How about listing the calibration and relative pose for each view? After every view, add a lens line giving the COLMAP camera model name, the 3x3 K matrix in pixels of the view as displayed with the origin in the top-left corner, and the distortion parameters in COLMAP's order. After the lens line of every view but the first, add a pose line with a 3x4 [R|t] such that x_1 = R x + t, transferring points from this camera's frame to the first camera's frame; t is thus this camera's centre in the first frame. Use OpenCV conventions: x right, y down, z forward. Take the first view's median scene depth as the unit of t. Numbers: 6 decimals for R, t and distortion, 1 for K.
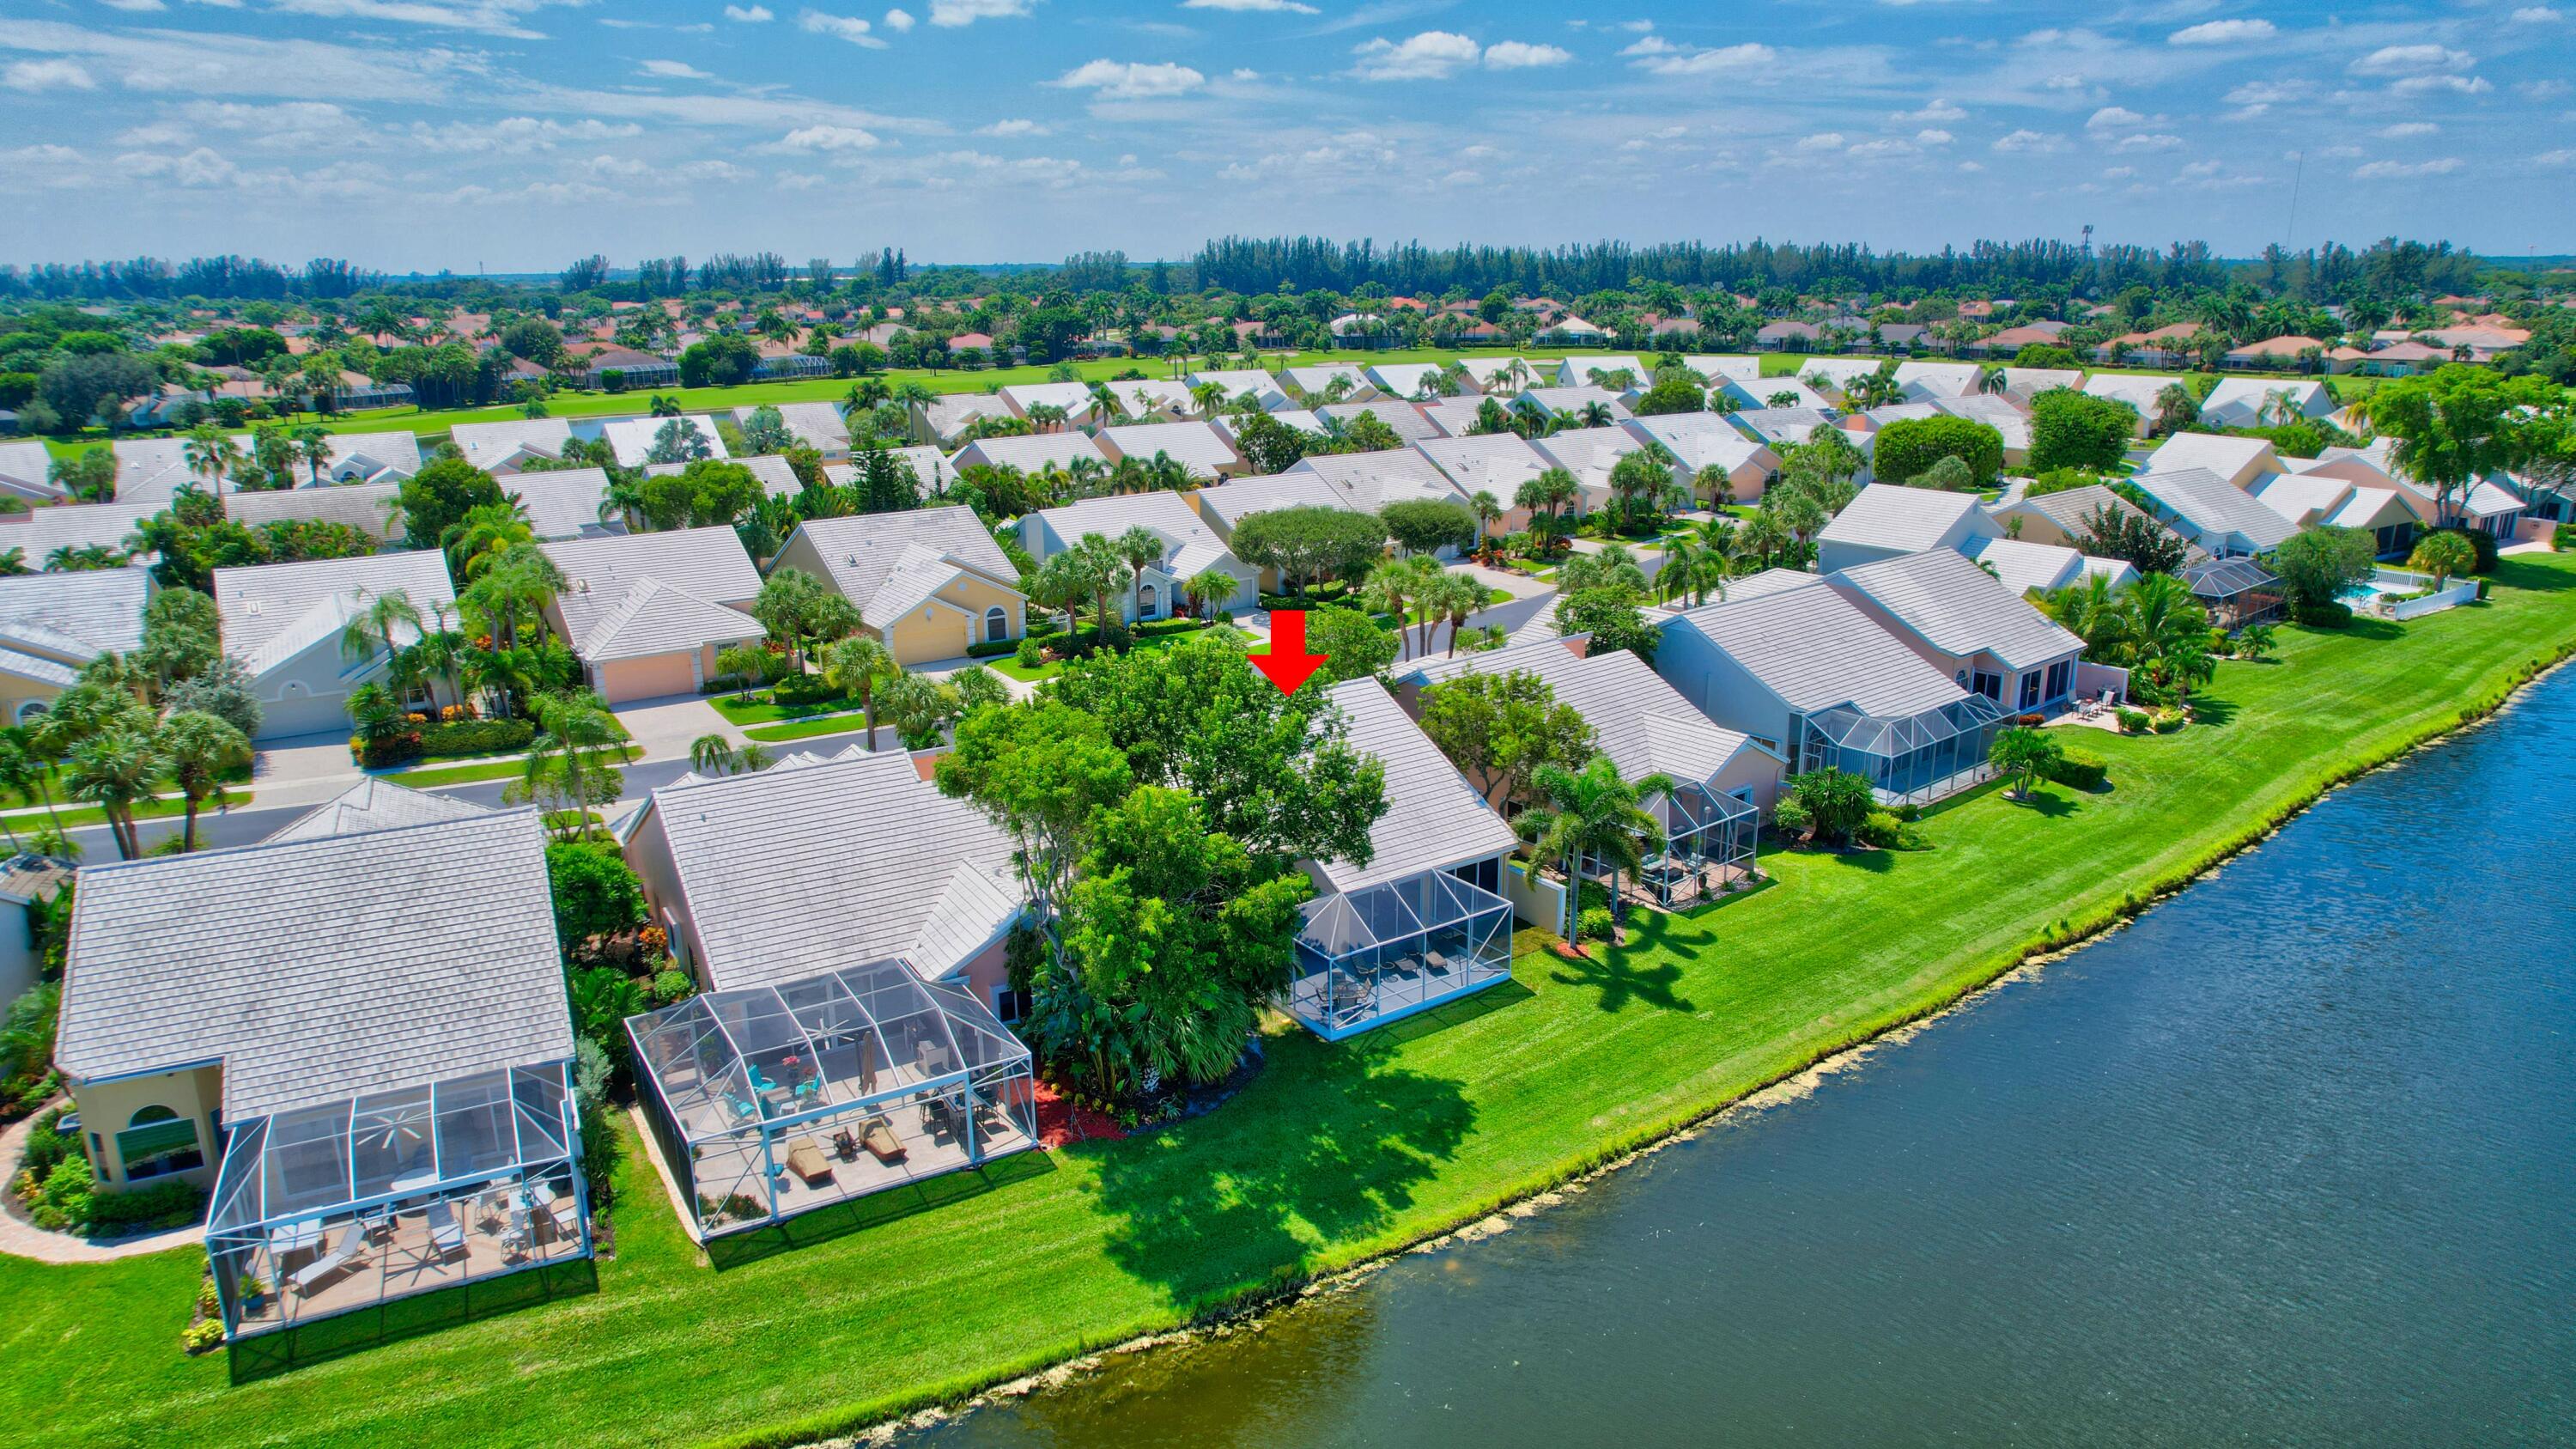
lens RADIAL K [[1640.7, 0, 1285.8], [0, 1640.7, 724.4], [0, 0, 1]] dist [-0.076817, 0.062938]
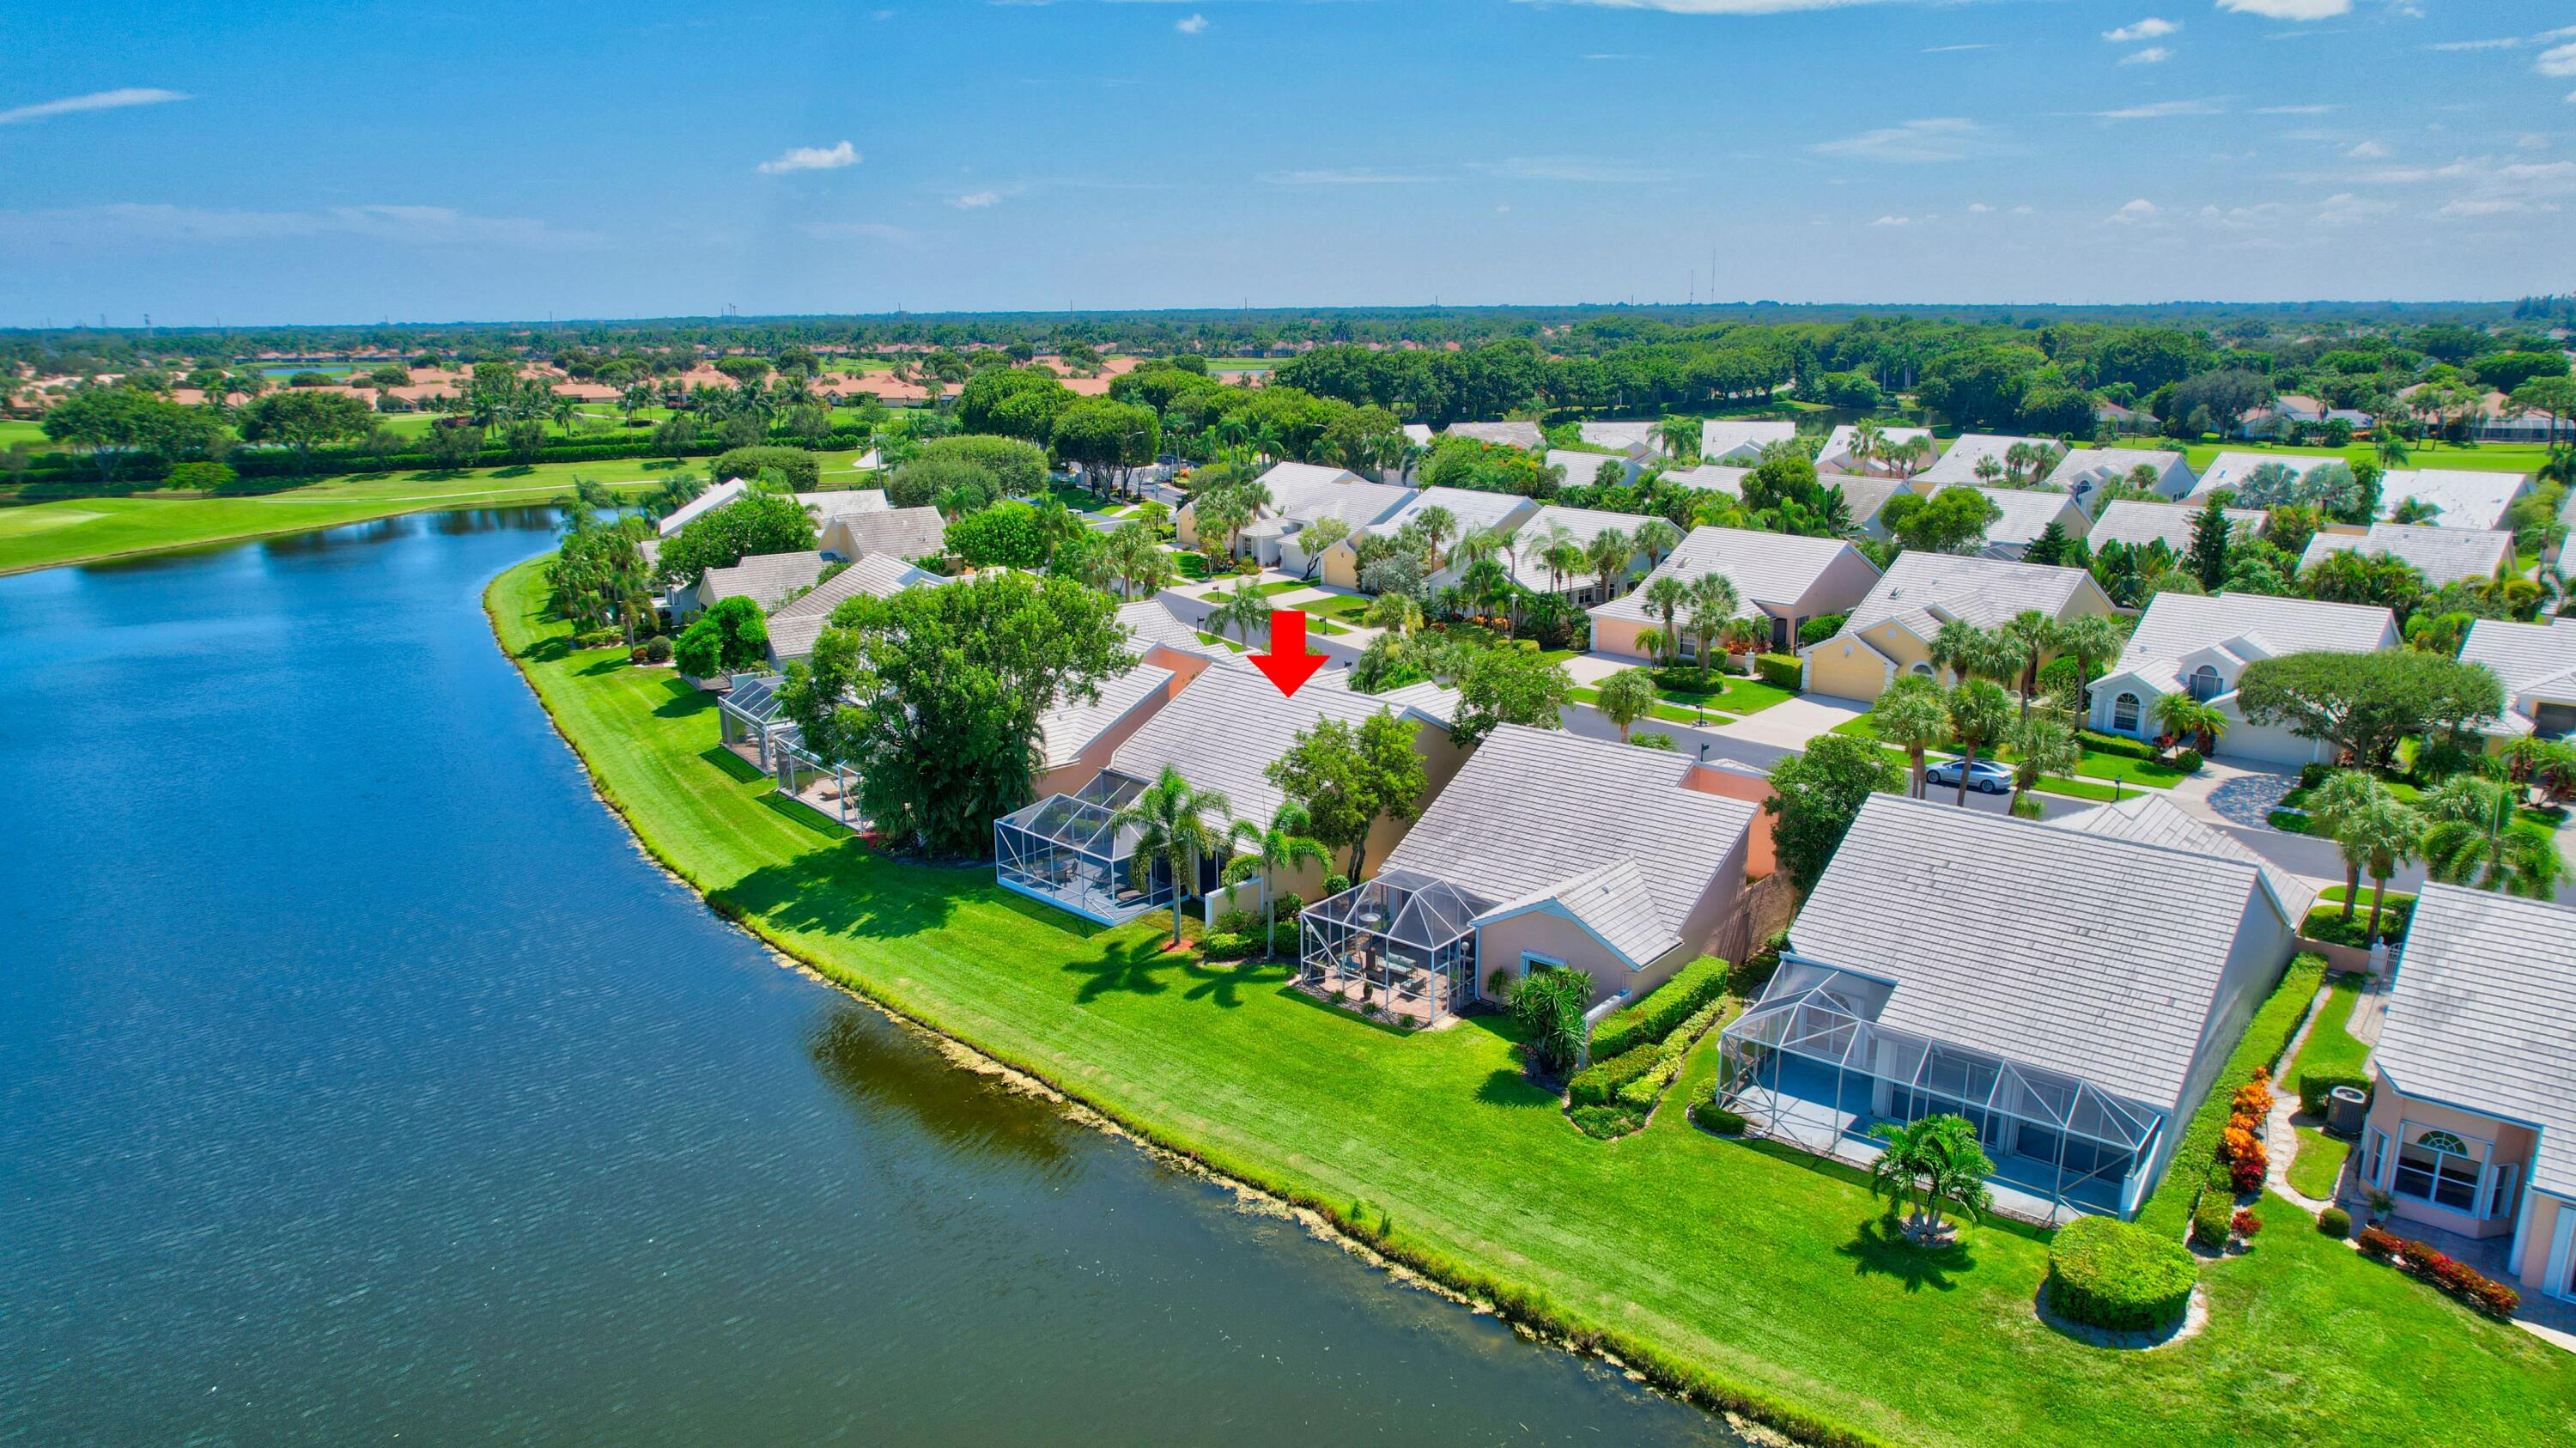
lens RADIAL K [[1640.6, 0, 1285.8], [0, 1640.6, 723.9], [0, 0, 1]] dist [-0.076817, 0.062938]
pose [[0.175026, 0.246368, -0.953241, 1.363342], [-0.260421, 0.945288, 0.196496, -0.267337], [0.949498, 0.213852, 0.229609, 0.909903]]
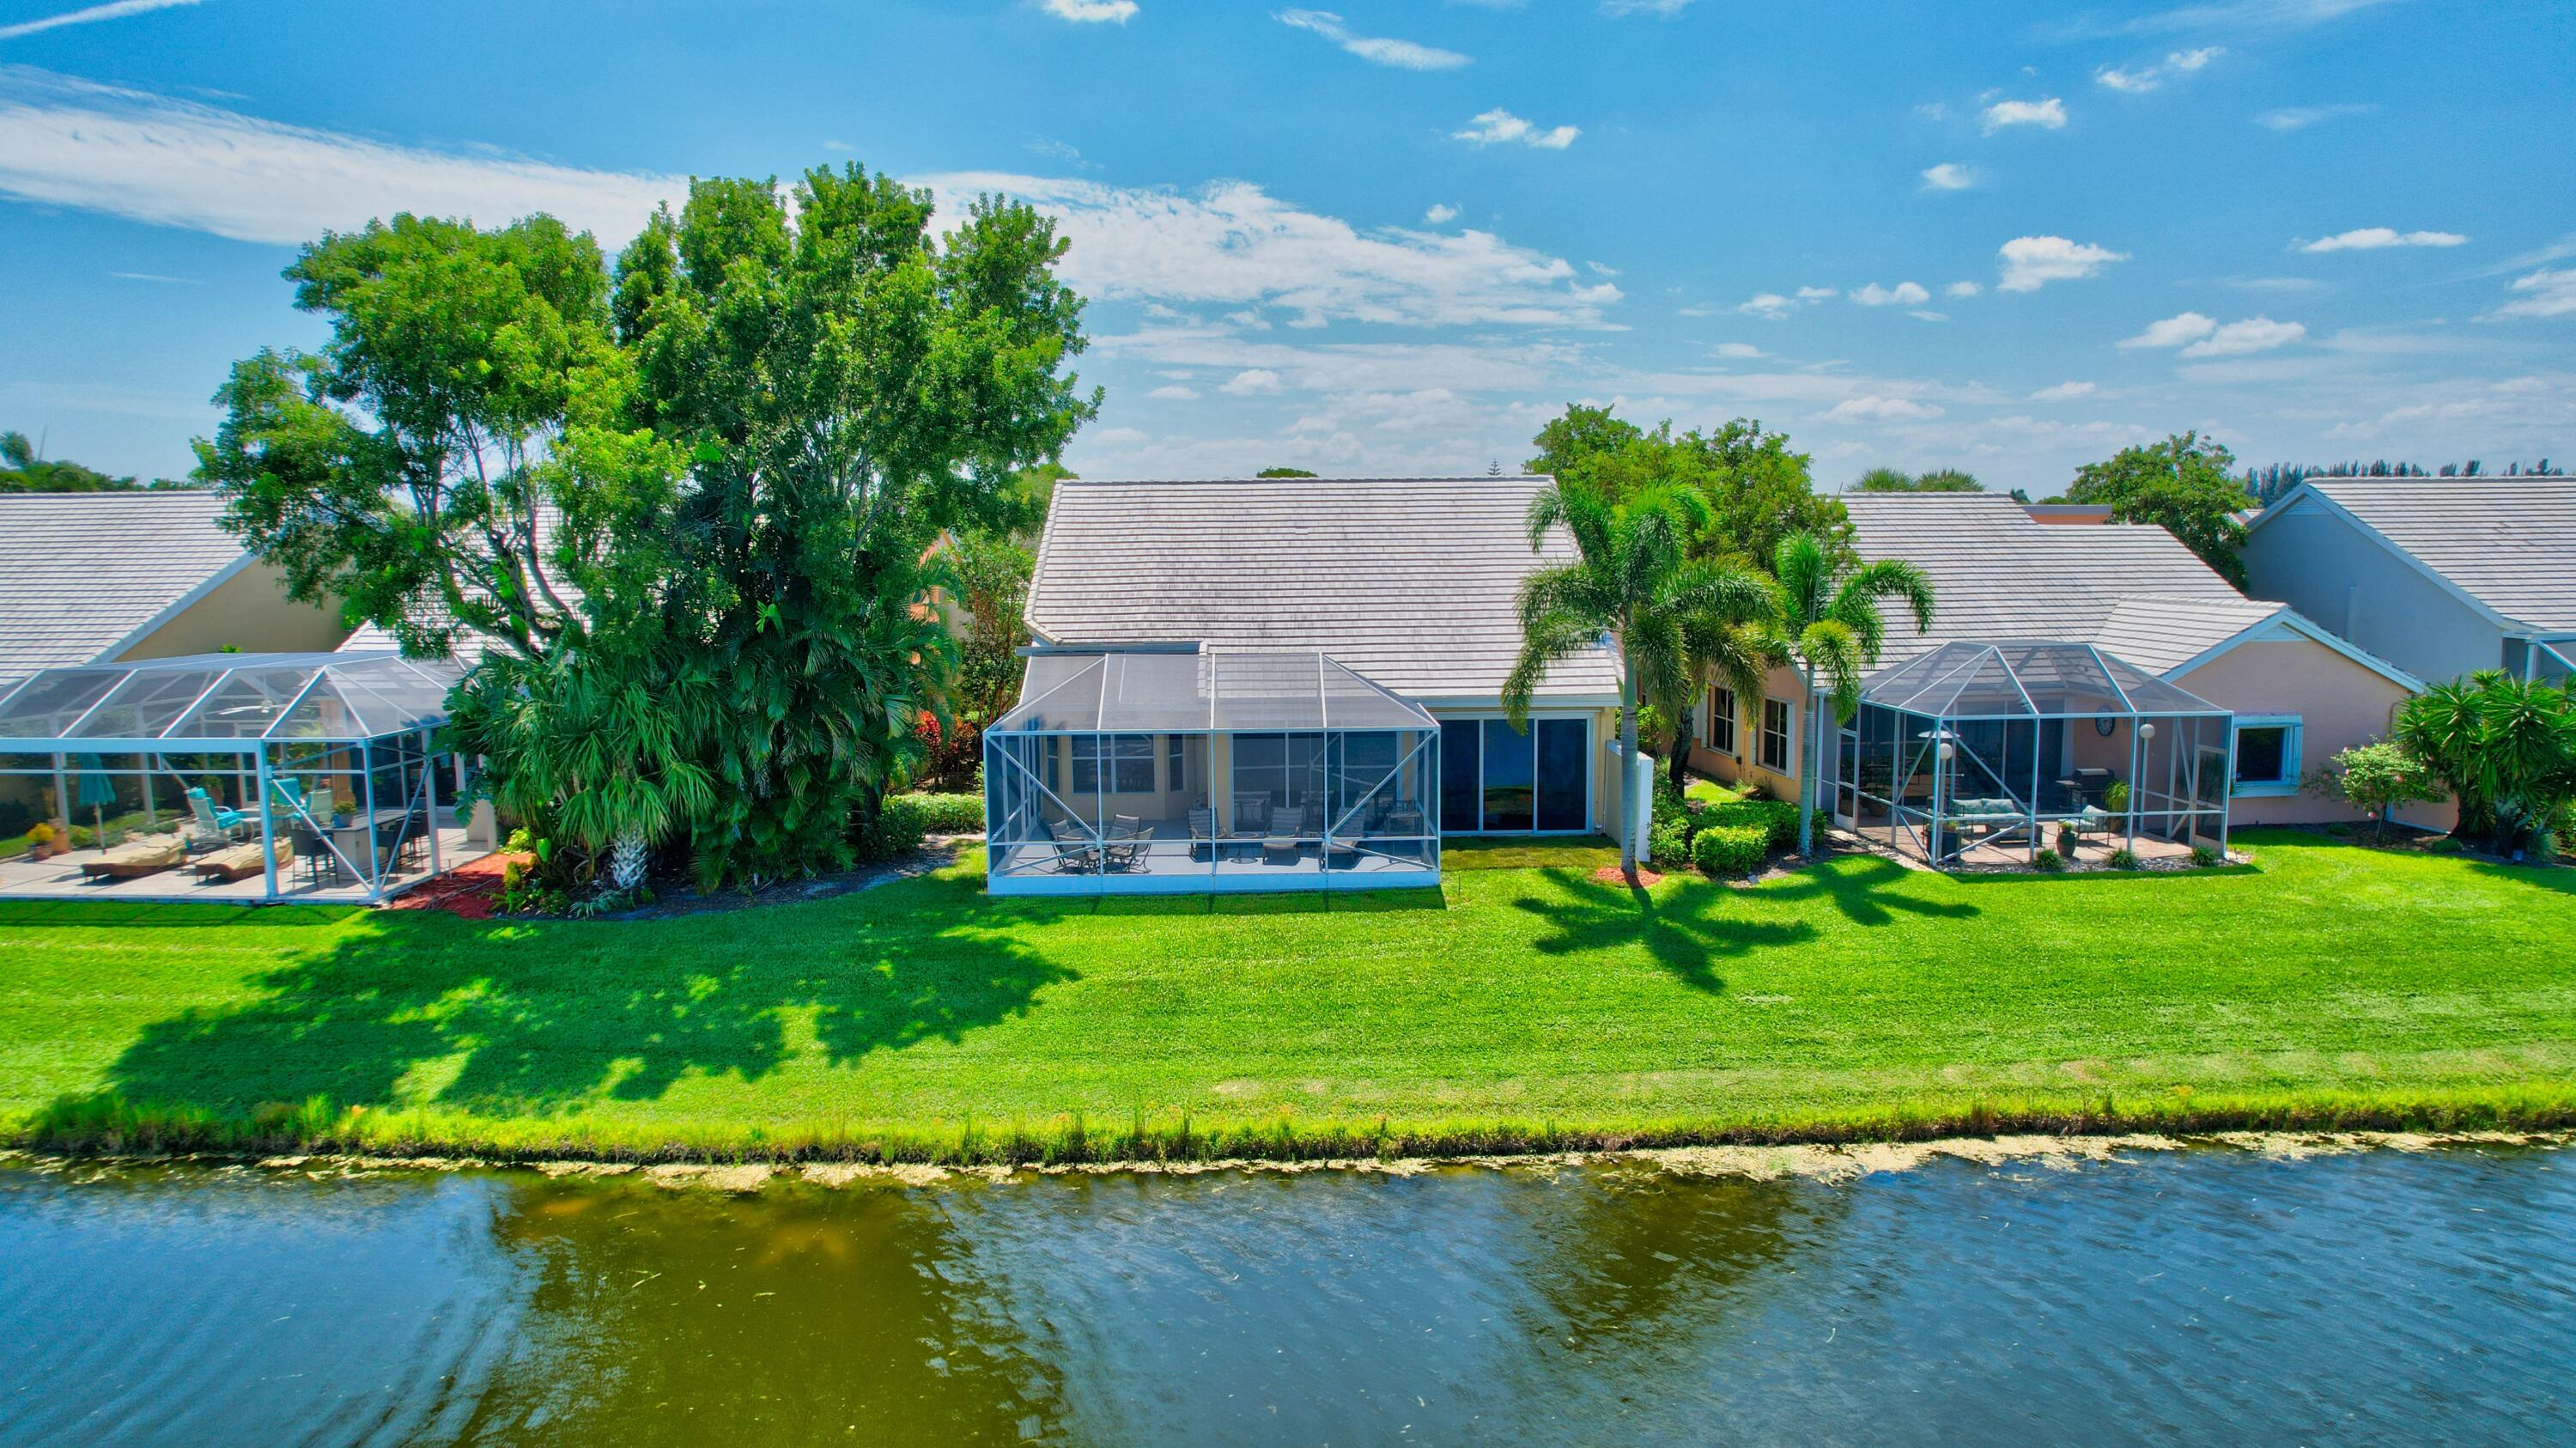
lens RADIAL K [[1640.6, 0, 1285.8], [0, 1640.6, 723.9], [0, 0, 1]] dist [-0.076817, 0.062938]
pose [[0.823628, 0.064670, -0.563430, 0.420190], [-0.151517, 0.982457, -0.108722, 0.186510], [0.546515, 0.174916, 0.818978, 0.615818]]
